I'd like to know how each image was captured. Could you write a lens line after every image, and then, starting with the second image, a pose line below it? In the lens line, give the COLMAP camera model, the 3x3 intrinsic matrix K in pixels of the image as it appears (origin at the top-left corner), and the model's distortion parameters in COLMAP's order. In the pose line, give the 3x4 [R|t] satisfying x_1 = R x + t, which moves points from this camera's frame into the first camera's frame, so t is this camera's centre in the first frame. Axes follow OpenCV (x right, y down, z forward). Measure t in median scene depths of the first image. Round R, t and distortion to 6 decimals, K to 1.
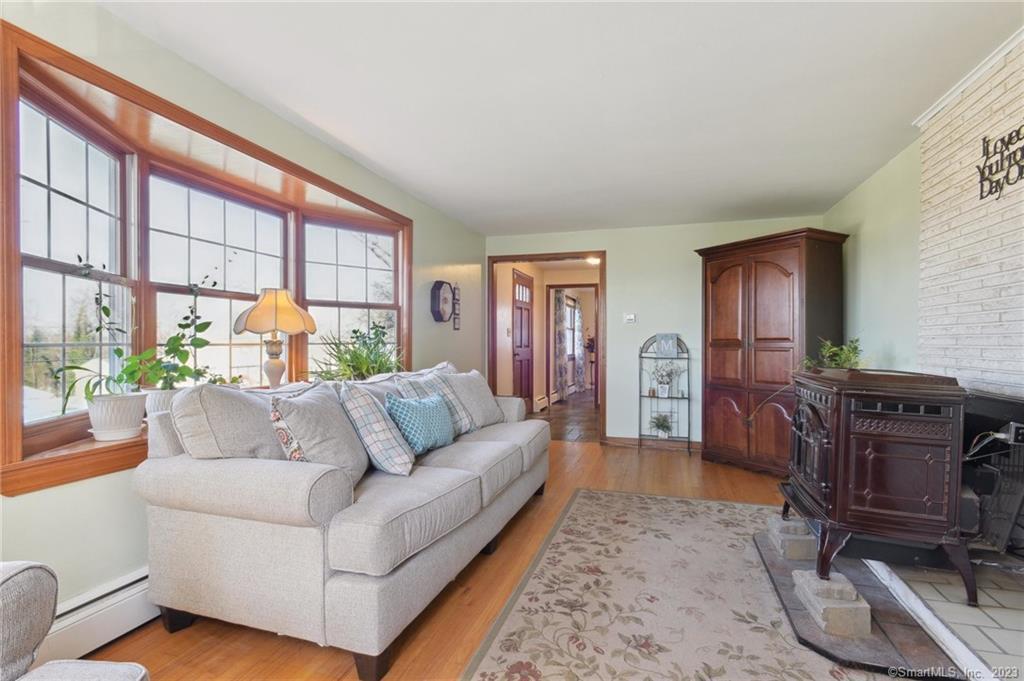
lens RADIAL K [[490.5, 0, 511.9], [0, 490.5, 344.1], [0, 0, 1]] dist [0.000813, -0.000112]
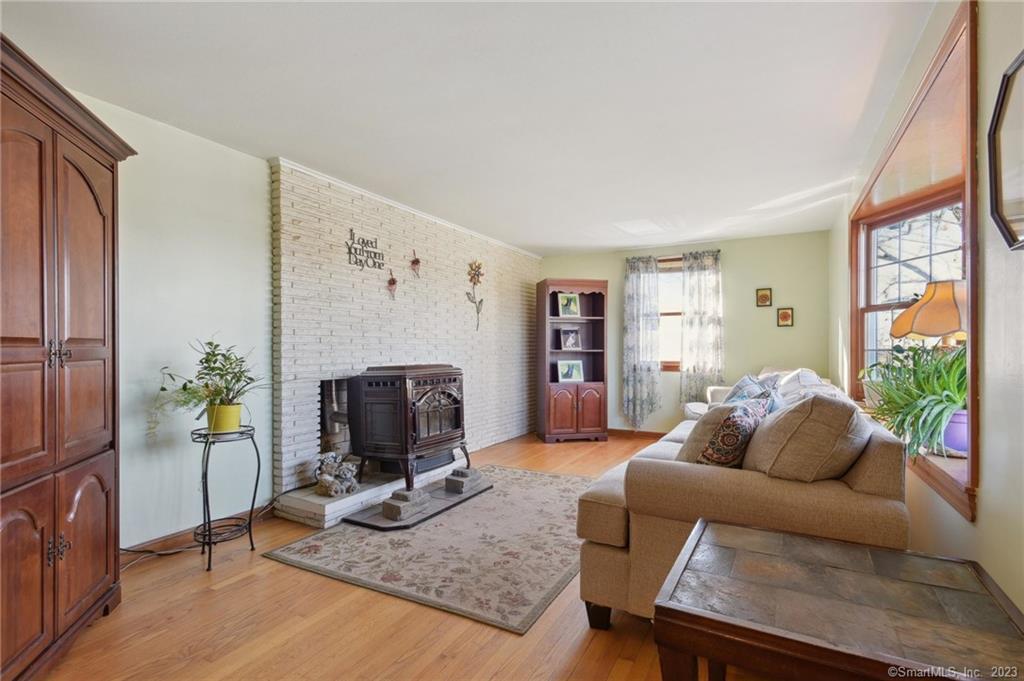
lens RADIAL K [[490.5, 0, 512.5], [0, 490.5, 344.8], [0, 0, 1]] dist [0.000813, -0.000112]
pose [[-0.980843, -0.002244, 0.194786, 0.047471], [-0.001998, 0.999997, 0.001458, -0.012368], [-0.194789, 0.001041, -0.980845, 1.752971]]
